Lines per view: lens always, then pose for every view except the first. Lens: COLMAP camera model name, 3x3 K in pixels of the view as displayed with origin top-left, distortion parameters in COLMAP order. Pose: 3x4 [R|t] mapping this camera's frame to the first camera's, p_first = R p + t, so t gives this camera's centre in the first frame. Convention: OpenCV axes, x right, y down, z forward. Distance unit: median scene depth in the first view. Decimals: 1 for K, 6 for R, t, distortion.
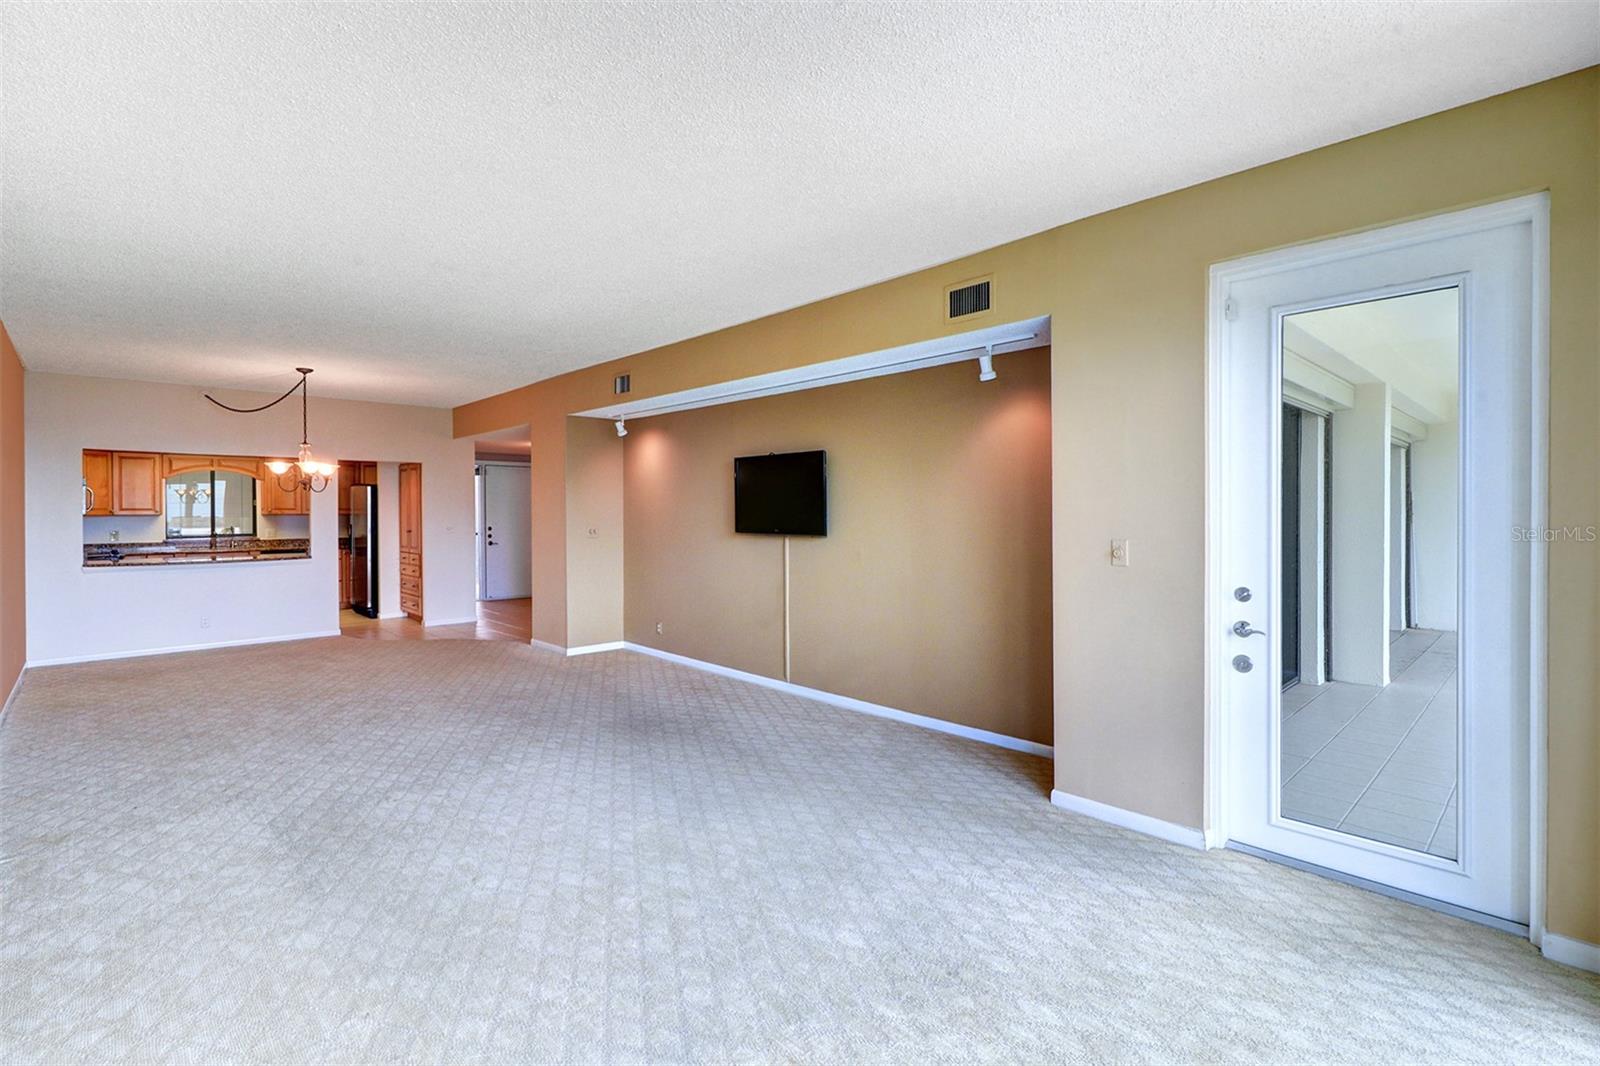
lens RADIAL K [[759.6, 0, 794.6], [0, 759.6, 521.4], [0, 0, 1]] dist [0.000446, 0.003798]
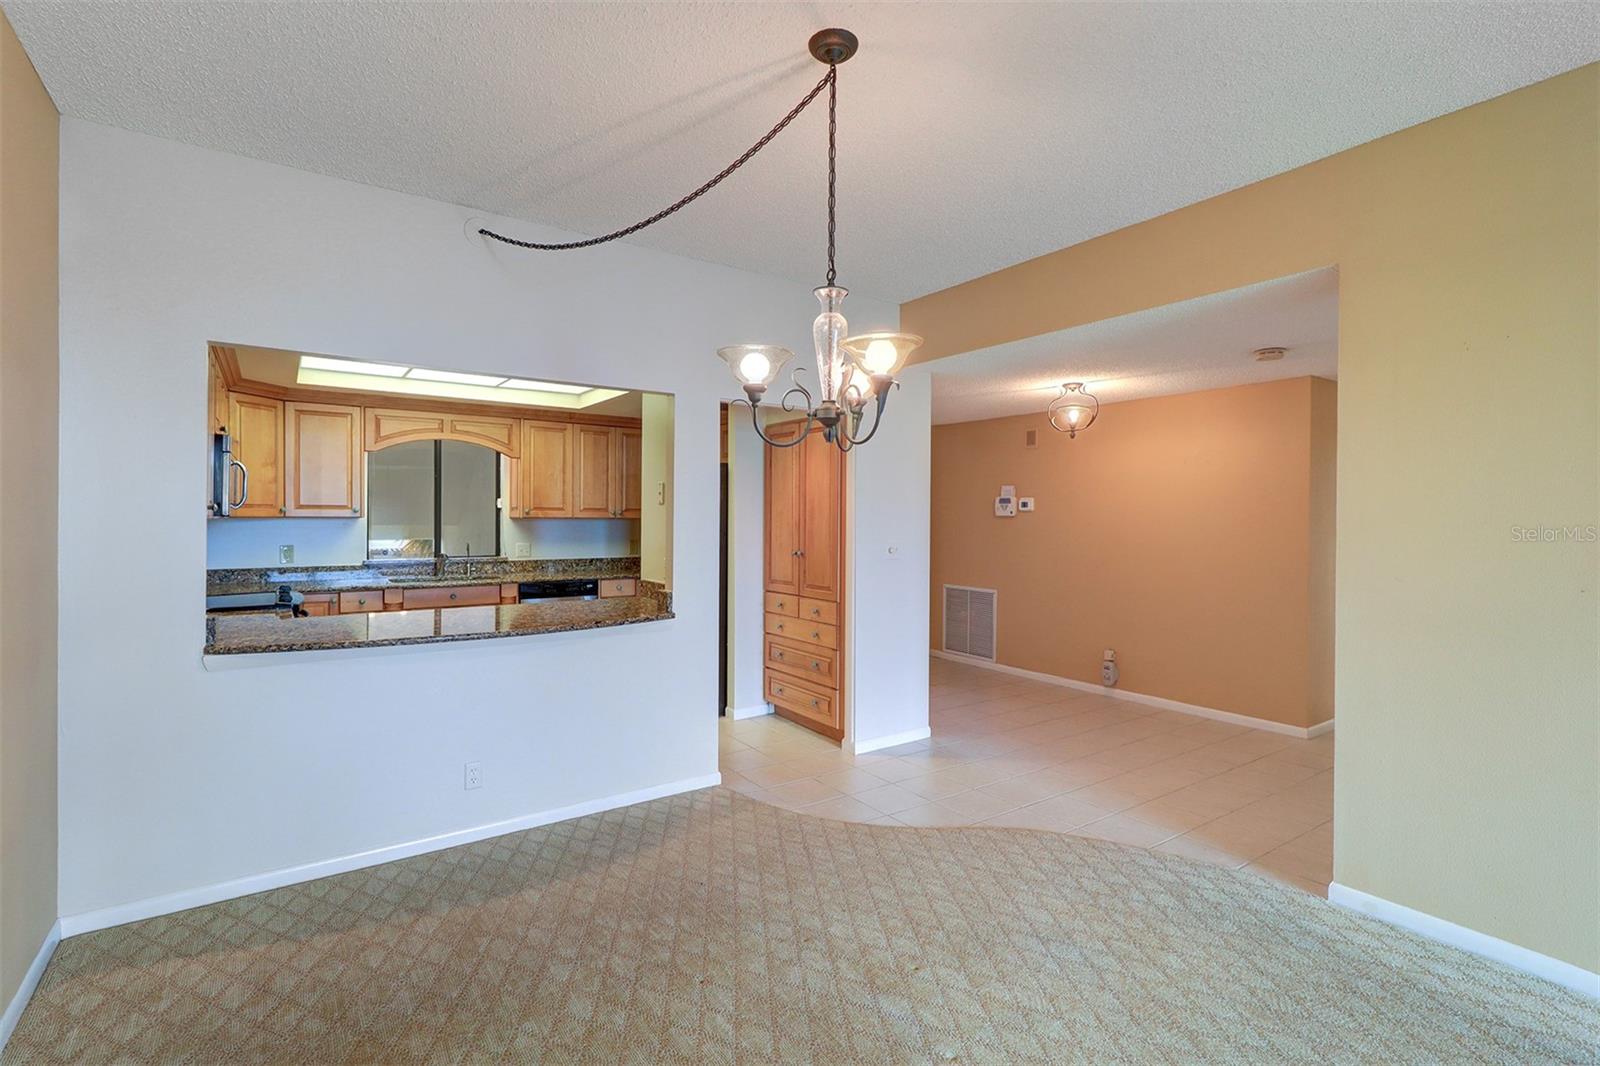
lens RADIAL K [[759.6, 0, 785.2], [0, 759.6, 525.7], [0, 0, 1]] dist [0.000446, 0.003798]
pose [[0.987475, 0.010315, -0.157438, -0.438281], [-0.010506, 0.999945, -0.000380, -0.005209], [0.157426, 0.002030, 0.987529, 0.499440]]
